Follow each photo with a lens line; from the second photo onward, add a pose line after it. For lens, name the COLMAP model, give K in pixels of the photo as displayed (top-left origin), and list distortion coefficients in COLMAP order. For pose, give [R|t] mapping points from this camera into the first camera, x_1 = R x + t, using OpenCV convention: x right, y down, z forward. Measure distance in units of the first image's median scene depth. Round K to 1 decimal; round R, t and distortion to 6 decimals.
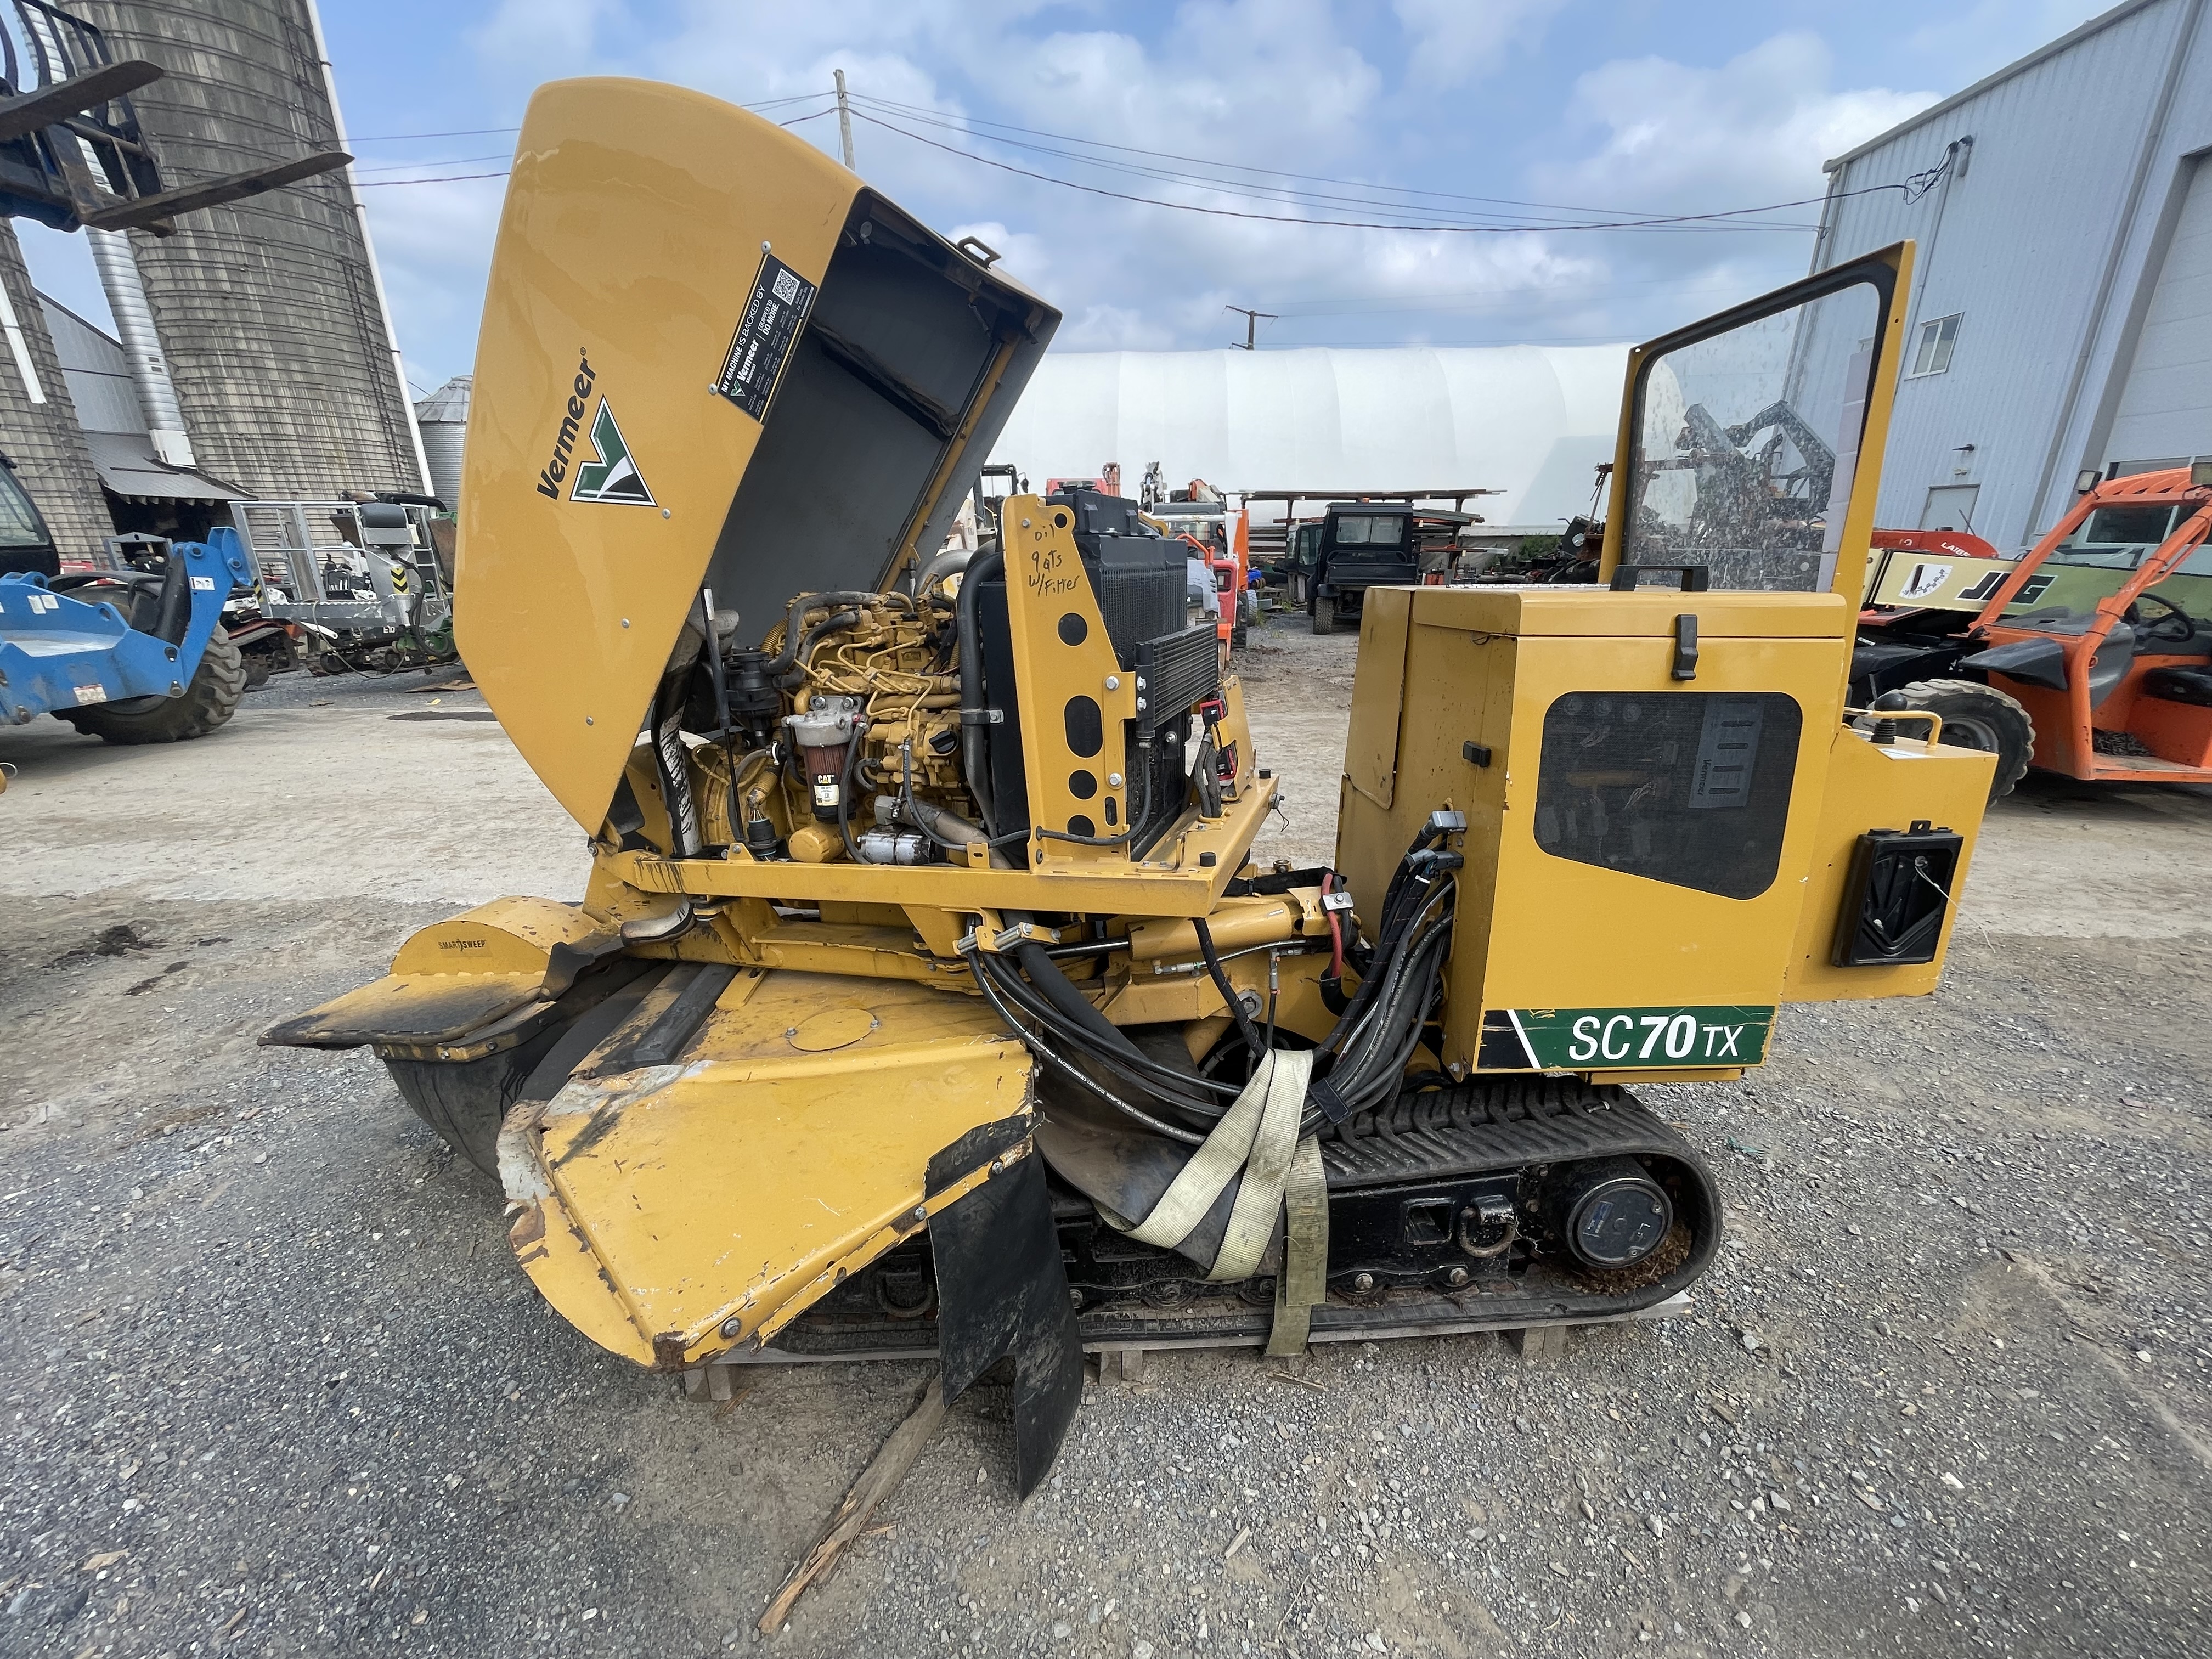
lens RADIAL K [[896.0, 0, 1104.6], [0, 896.0, 827.5], [0, 0, 1]] dist [-0.002296, -0.000678]
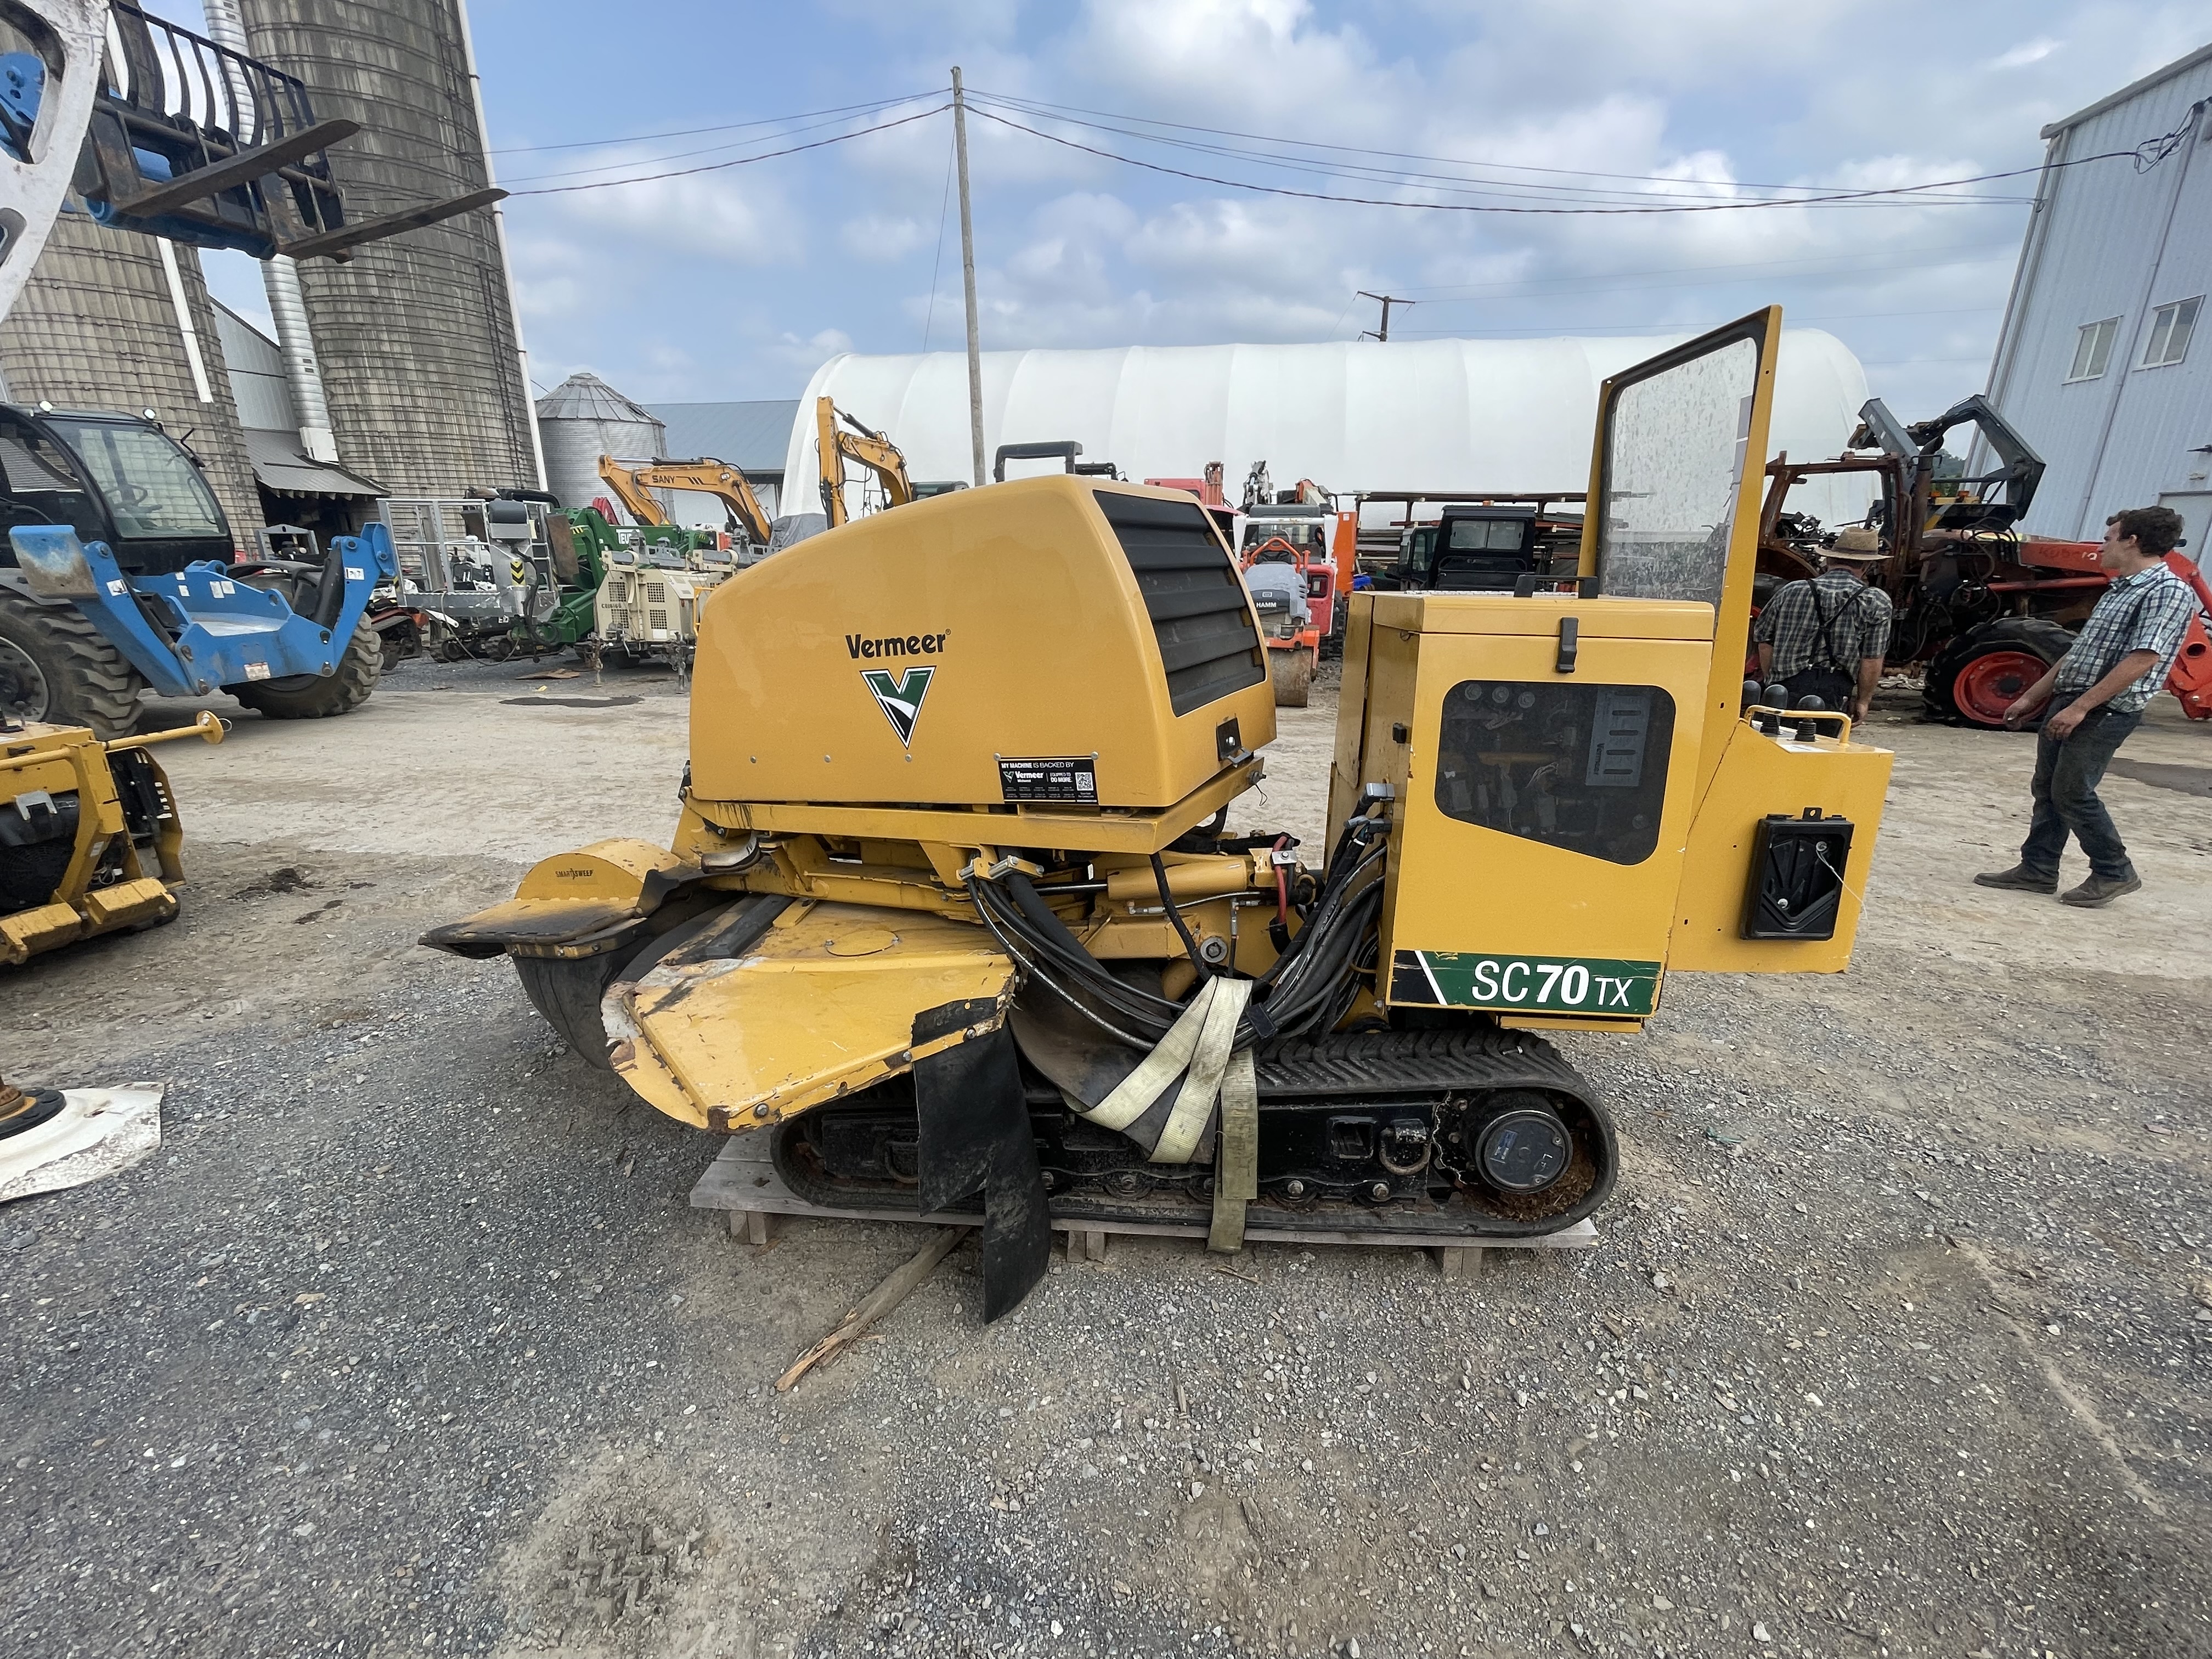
lens RADIAL K [[972.8, 0, 1106.0], [0, 972.8, 829.5], [0, 0, 1]] dist [-0.013962, 0.005940]
pose [[0.993603, 0.042703, -0.104540, 0.146156], [-0.044909, 0.998814, -0.018833, 0.073827], [0.103612, 0.023408, 0.994342, -0.261387]]
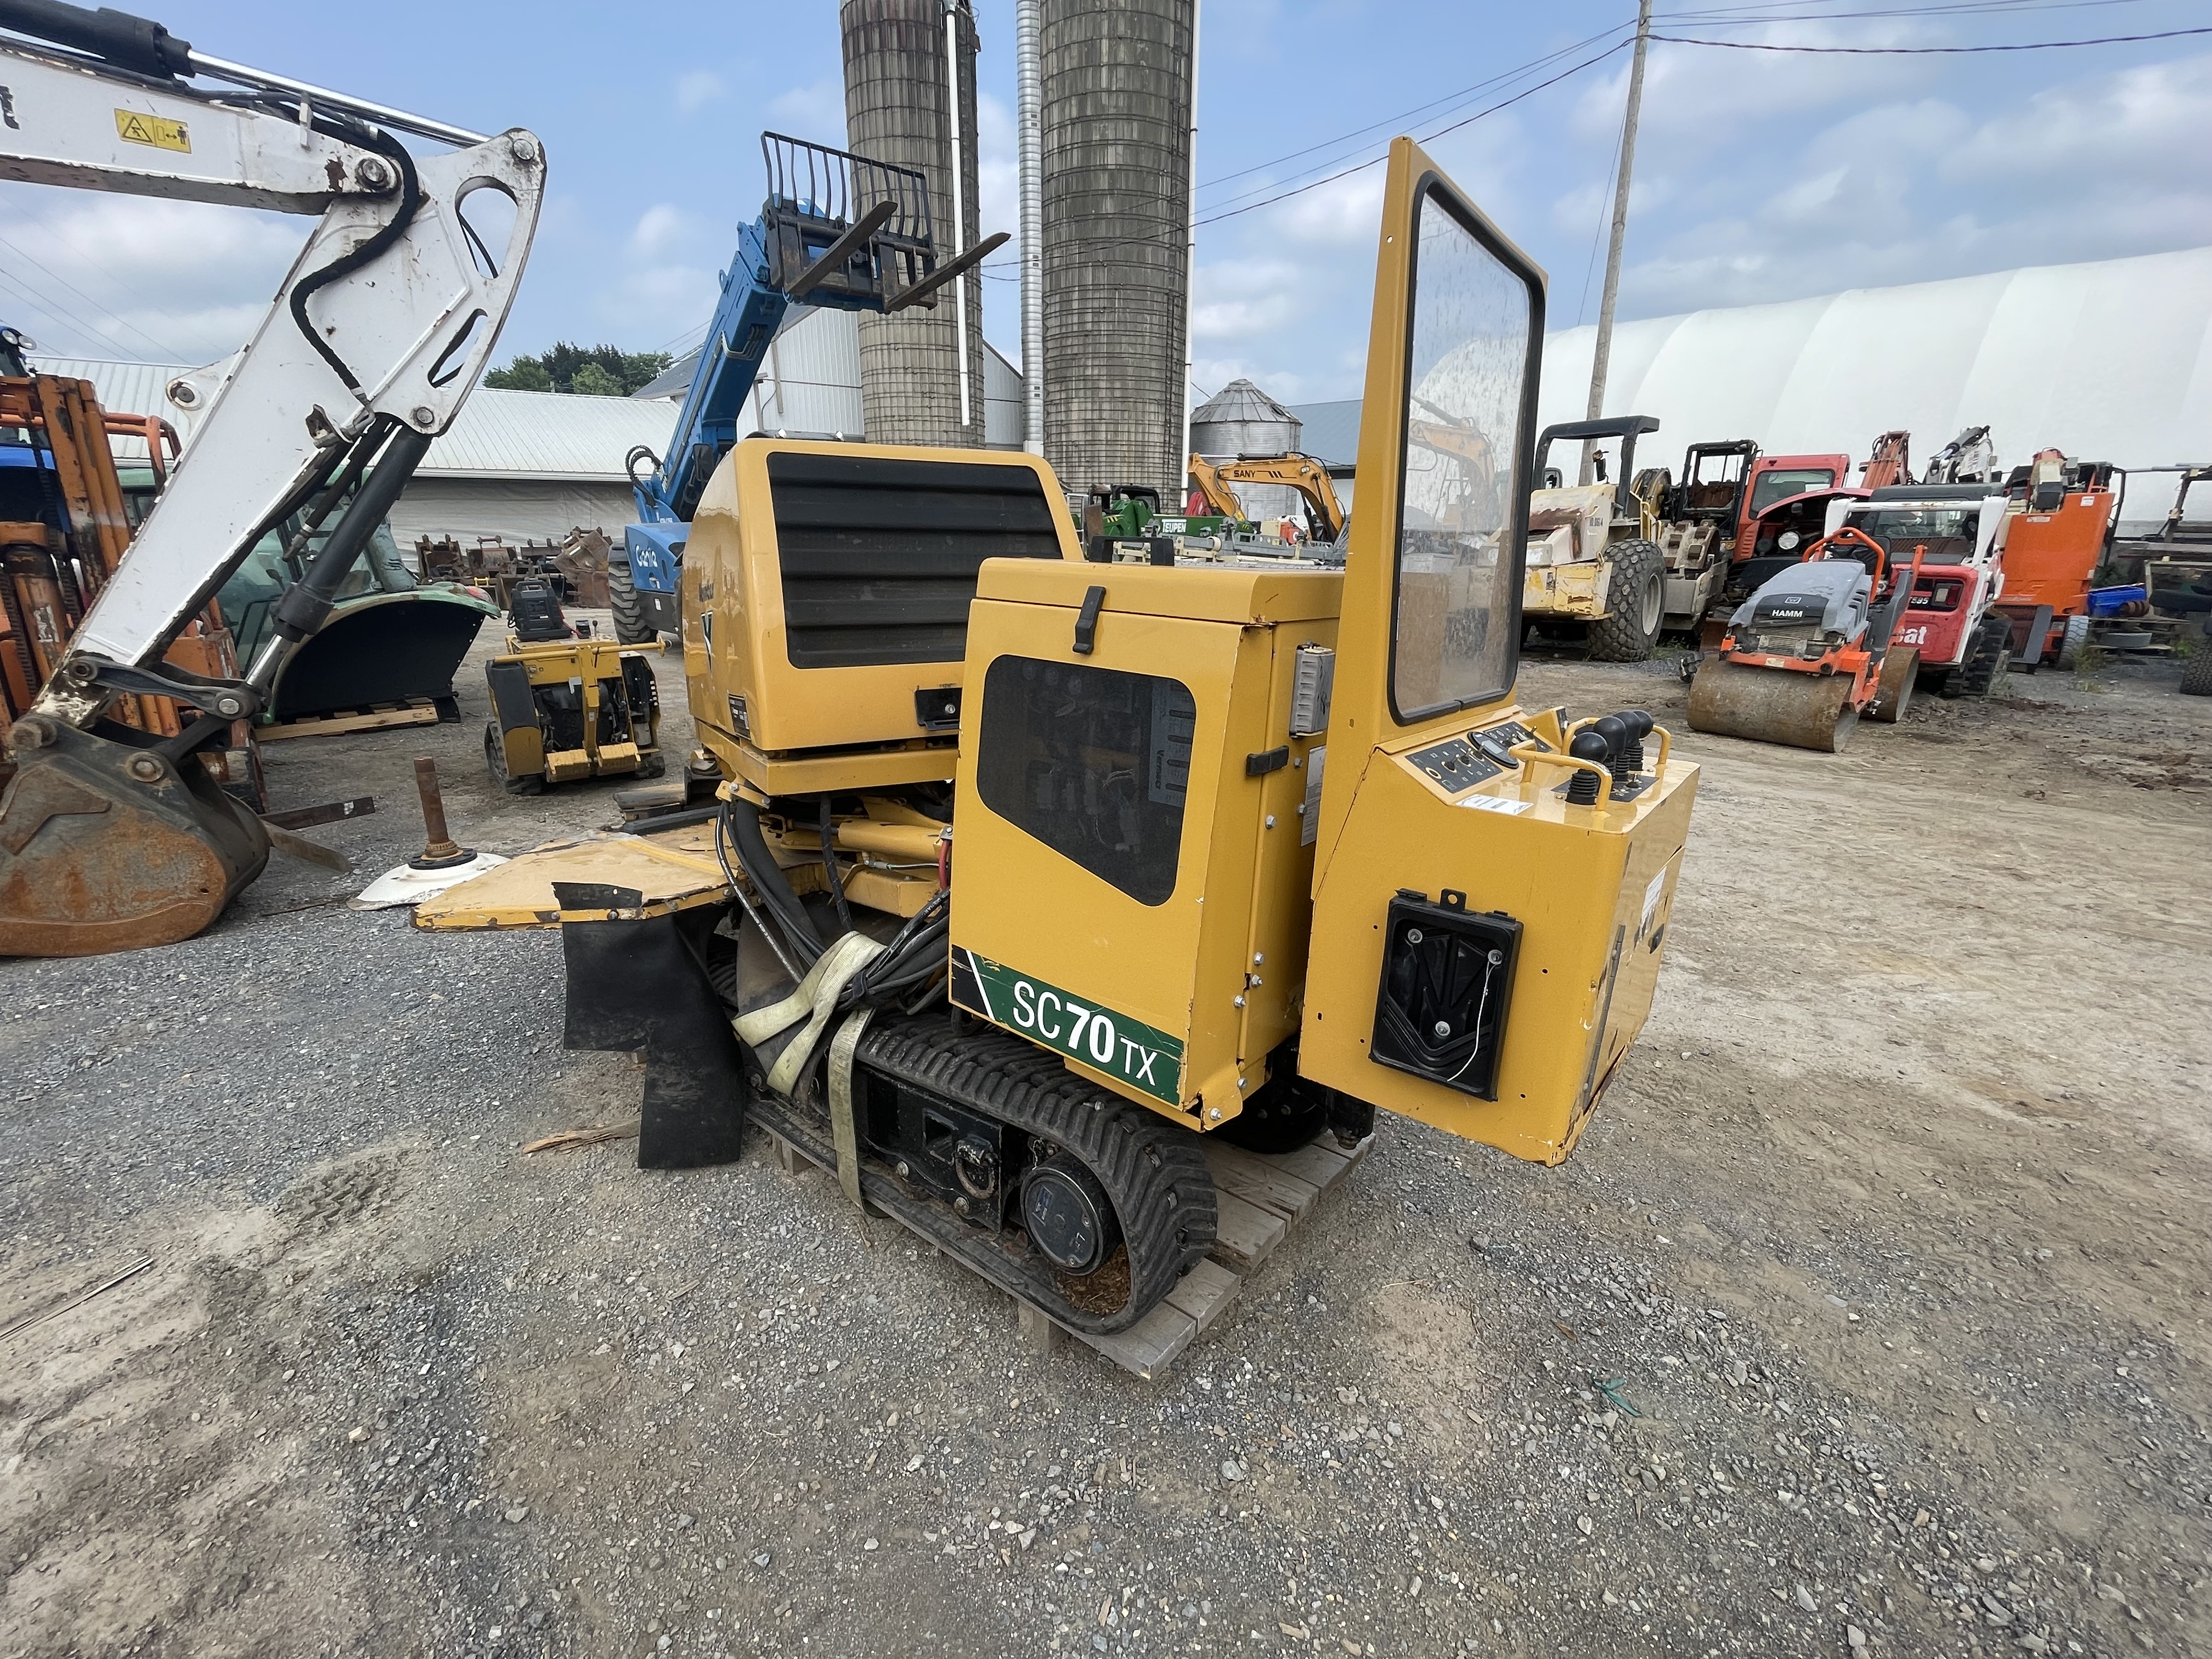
lens RADIAL K [[983.8, 0, 1106.0], [0, 983.8, 829.5], [0, 0, 1]] dist [-0.009622, -0.000809]
pose [[0.732682, 0.210739, -0.647121, 1.096898], [-0.221135, 0.972975, 0.066483, -0.042368], [0.643643, 0.094390, 0.759483, 0.173342]]
